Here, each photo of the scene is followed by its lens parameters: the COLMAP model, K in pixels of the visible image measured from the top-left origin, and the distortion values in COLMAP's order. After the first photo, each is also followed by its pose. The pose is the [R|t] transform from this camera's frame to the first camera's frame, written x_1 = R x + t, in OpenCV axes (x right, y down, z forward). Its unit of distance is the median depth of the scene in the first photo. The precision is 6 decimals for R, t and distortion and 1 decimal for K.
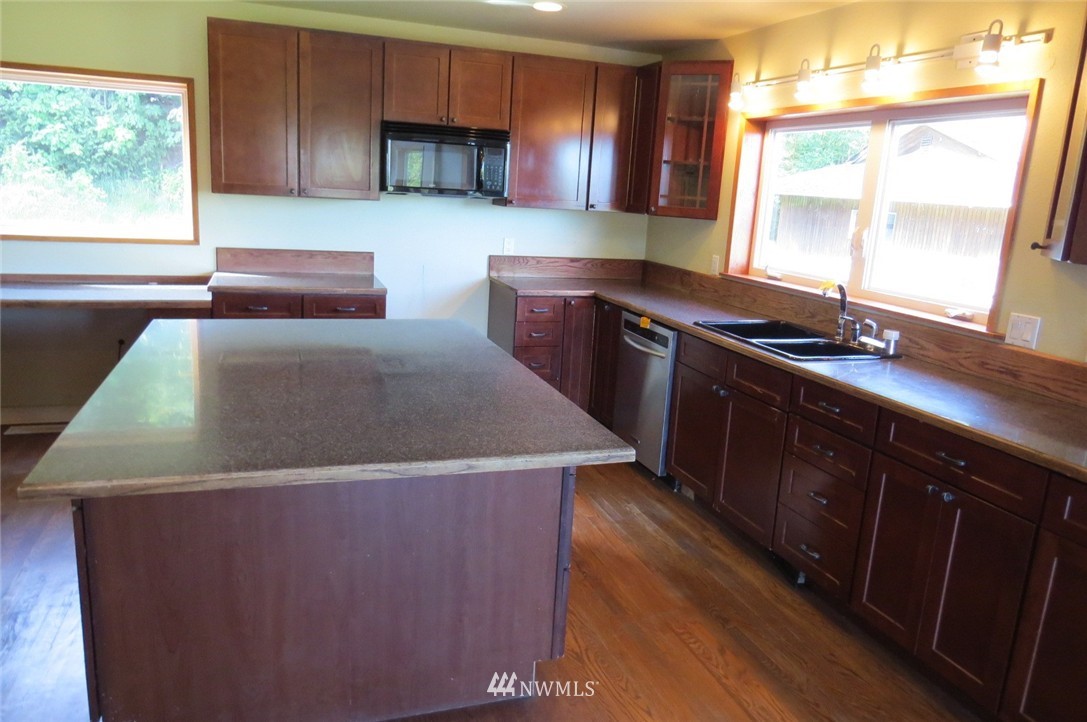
lens RADIAL K [[776.3, 0, 553.3], [0, 776.3, 360.0], [0, 0, 1]] dist [-0.019171, 0.002184]
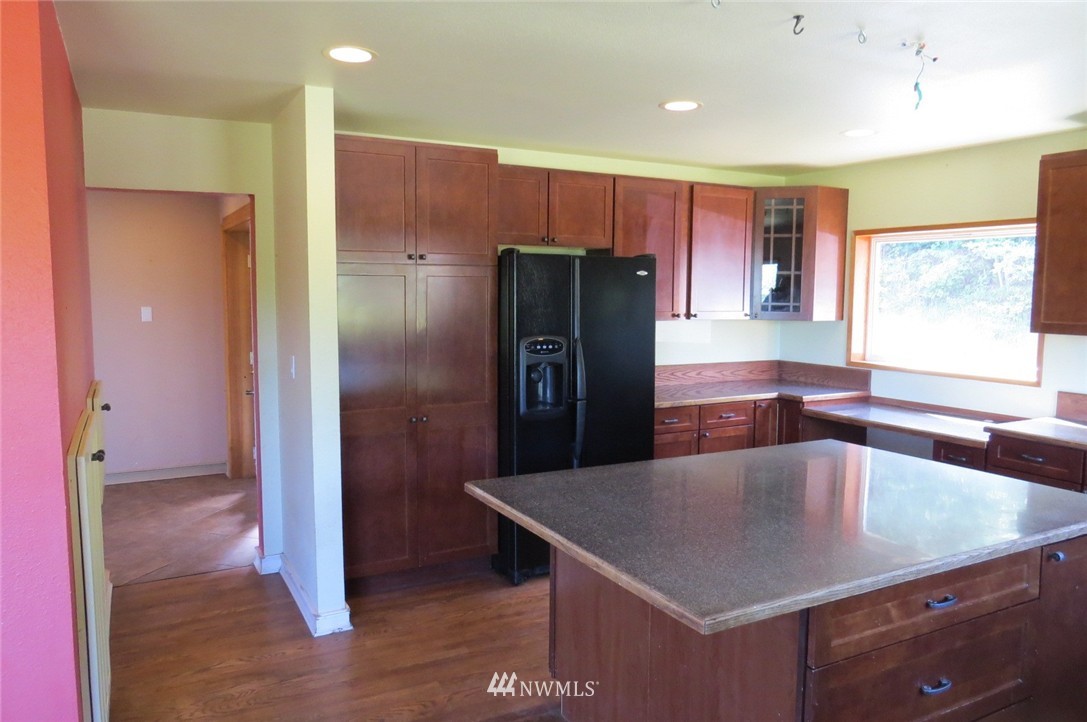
lens RADIAL K [[776.3, 0, 544.7], [0, 776.3, 355.8], [0, 0, 1]] dist [-0.019171, 0.002184]
pose [[0.155441, 0.027936, -0.987450, 0.361662], [-0.215810, 0.976415, -0.006348, -0.049470], [0.963983, 0.214088, 0.157804, 0.256673]]
